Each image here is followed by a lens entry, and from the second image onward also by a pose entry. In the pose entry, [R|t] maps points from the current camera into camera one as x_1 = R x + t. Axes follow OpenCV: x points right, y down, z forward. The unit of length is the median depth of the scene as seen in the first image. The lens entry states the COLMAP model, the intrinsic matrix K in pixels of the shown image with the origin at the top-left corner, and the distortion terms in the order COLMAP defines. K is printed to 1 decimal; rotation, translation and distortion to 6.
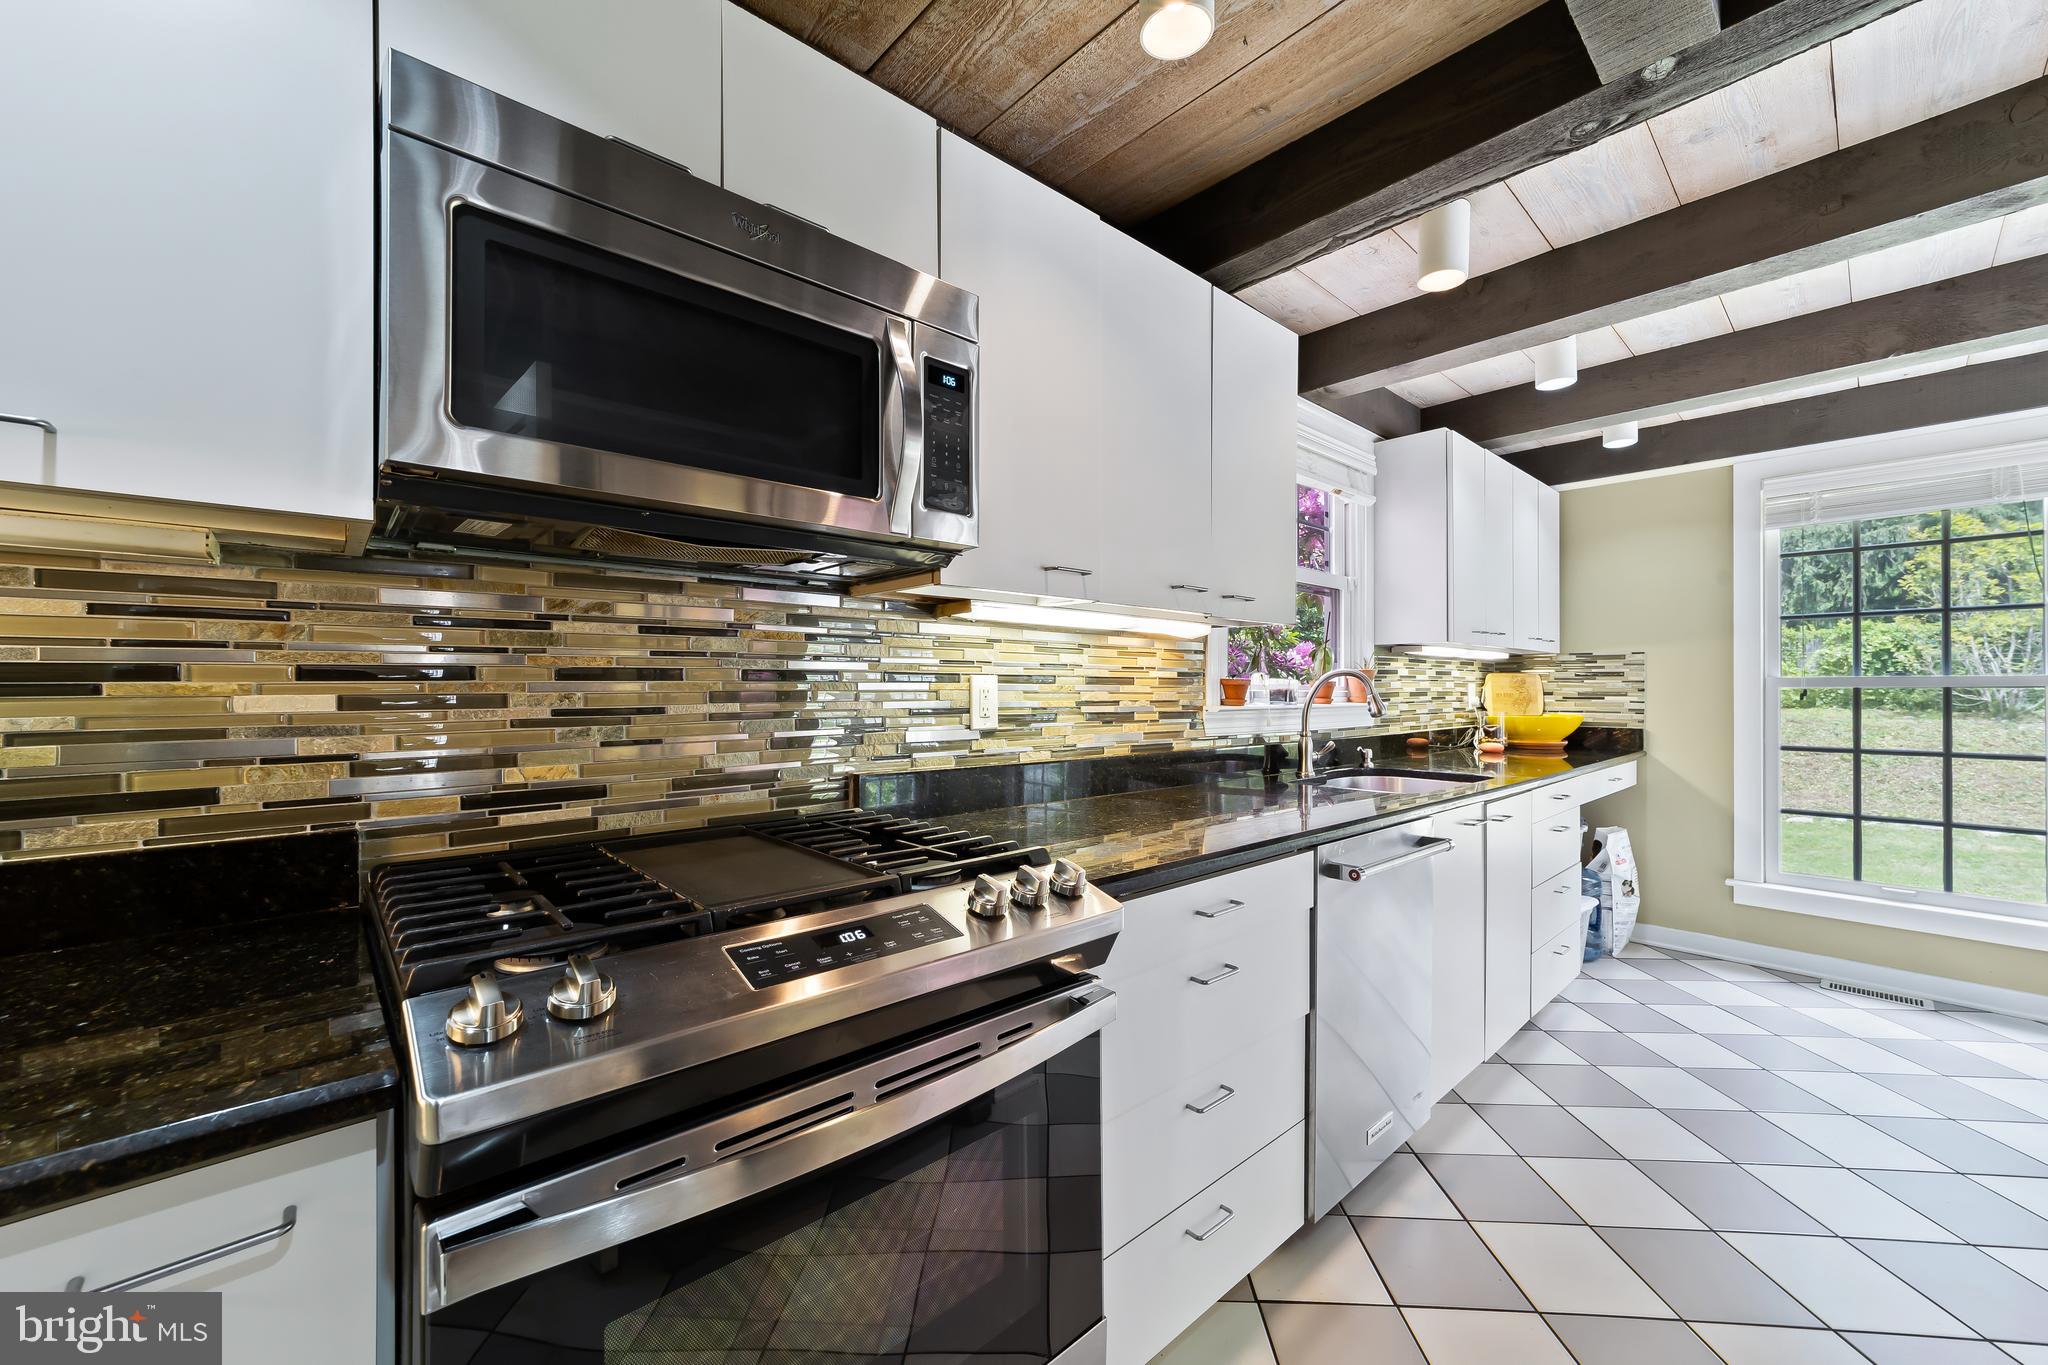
lens RADIAL K [[790.0, 0, 1022.8], [0, 790.0, 686.9], [0, 0, 1]] dist [-0.000614, -0.000135]
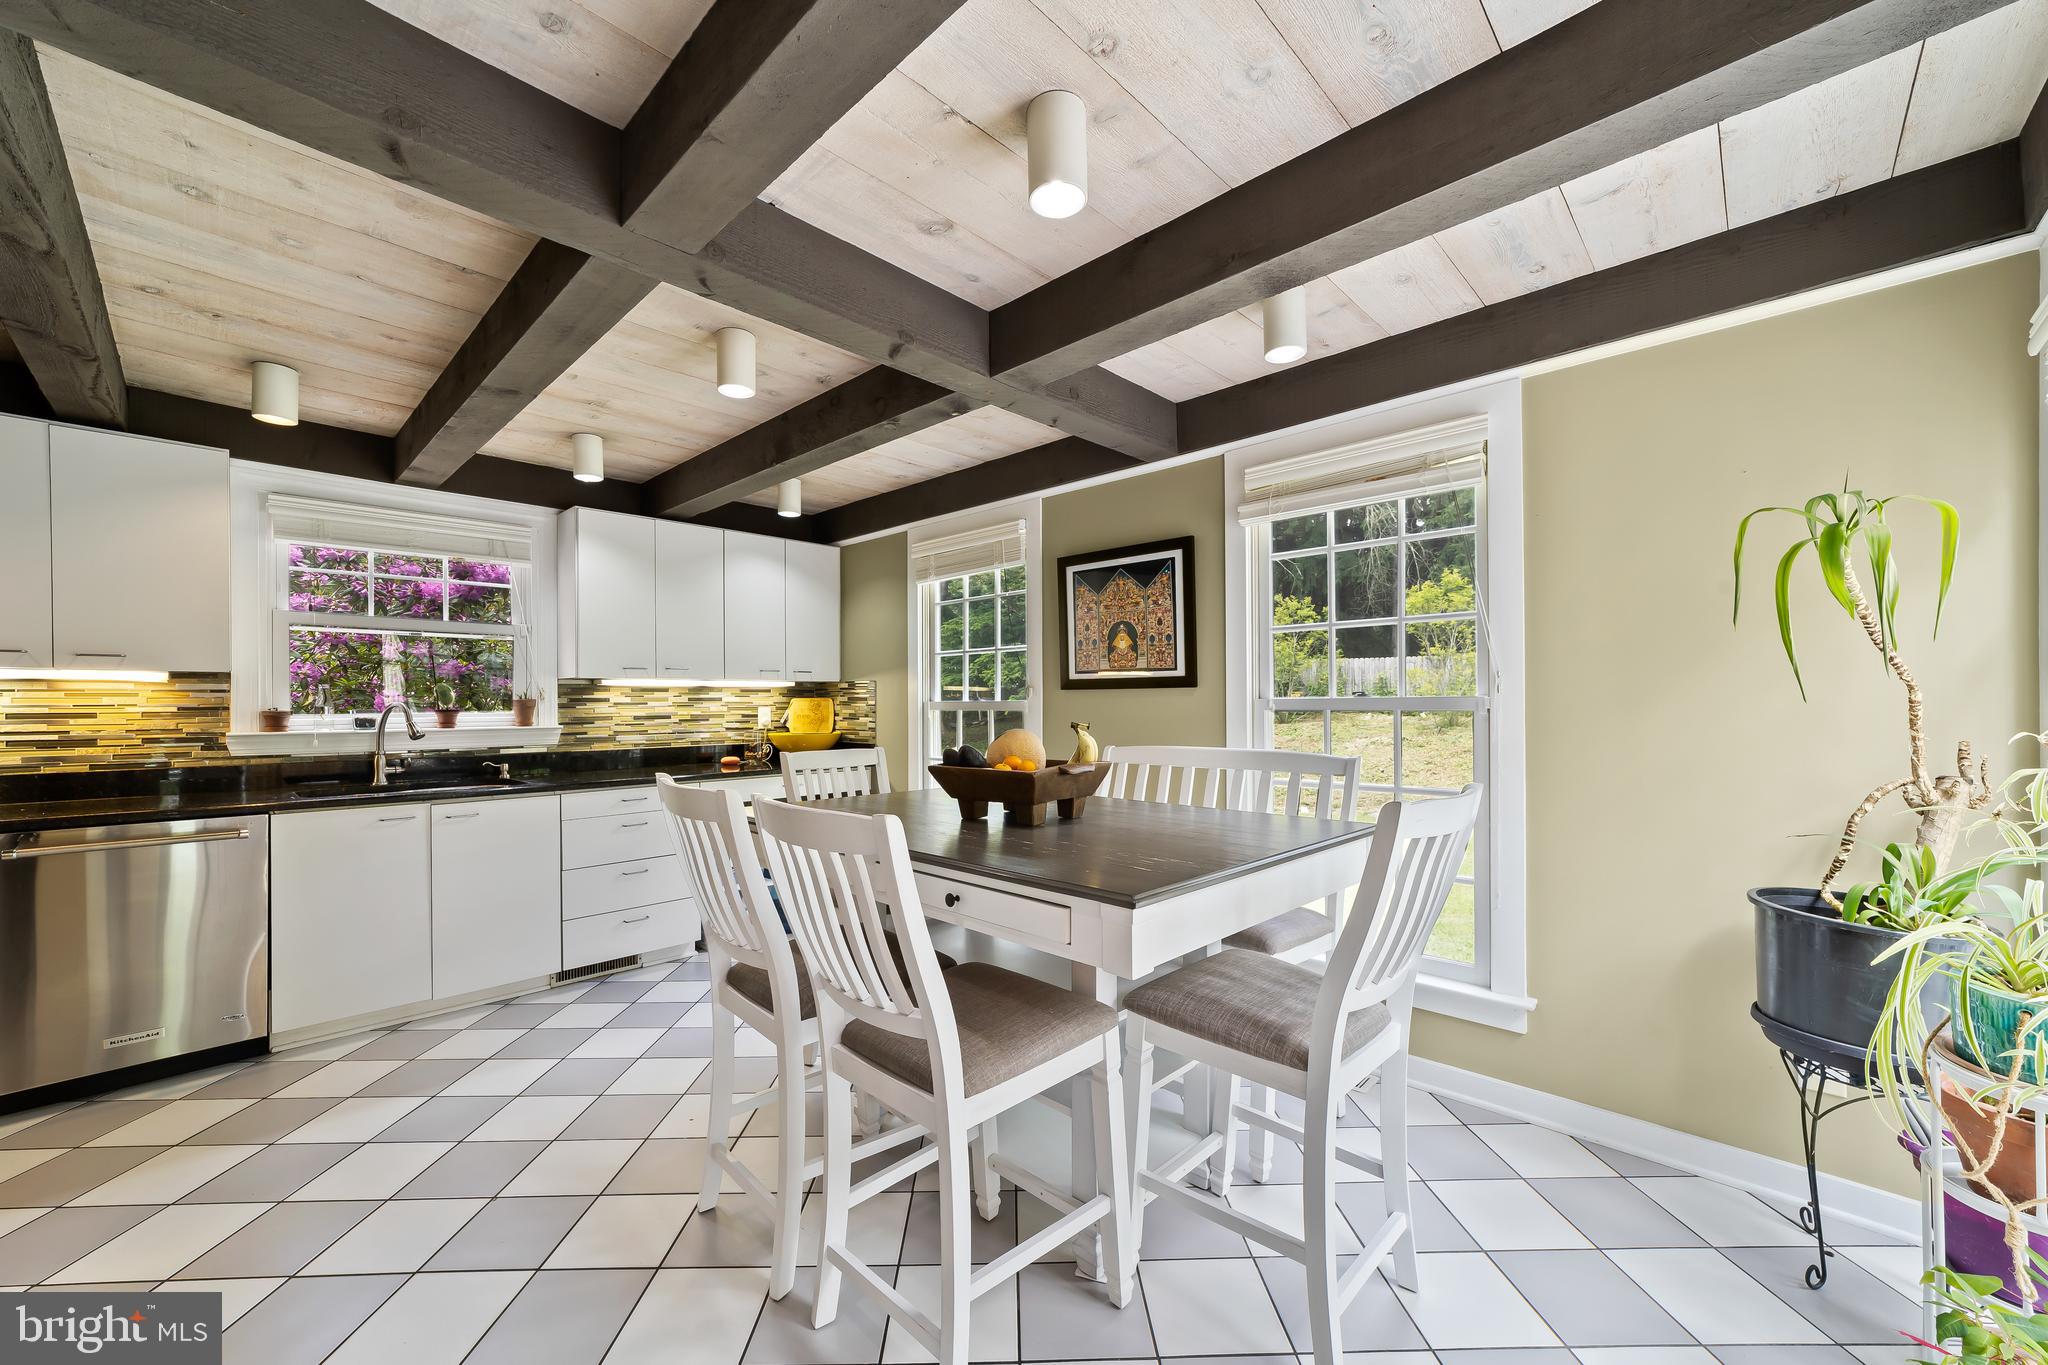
lens RADIAL K [[790.0, 0, 1028.9], [0, 790.0, 696.1], [0, 0, 1]] dist [-0.000614, -0.000135]
pose [[0.997503, -0.002961, 0.070562, 1.313492], [0.003088, 0.999994, -0.001693, -0.026696], [-0.070557, 0.001906, 0.997506, -0.345049]]
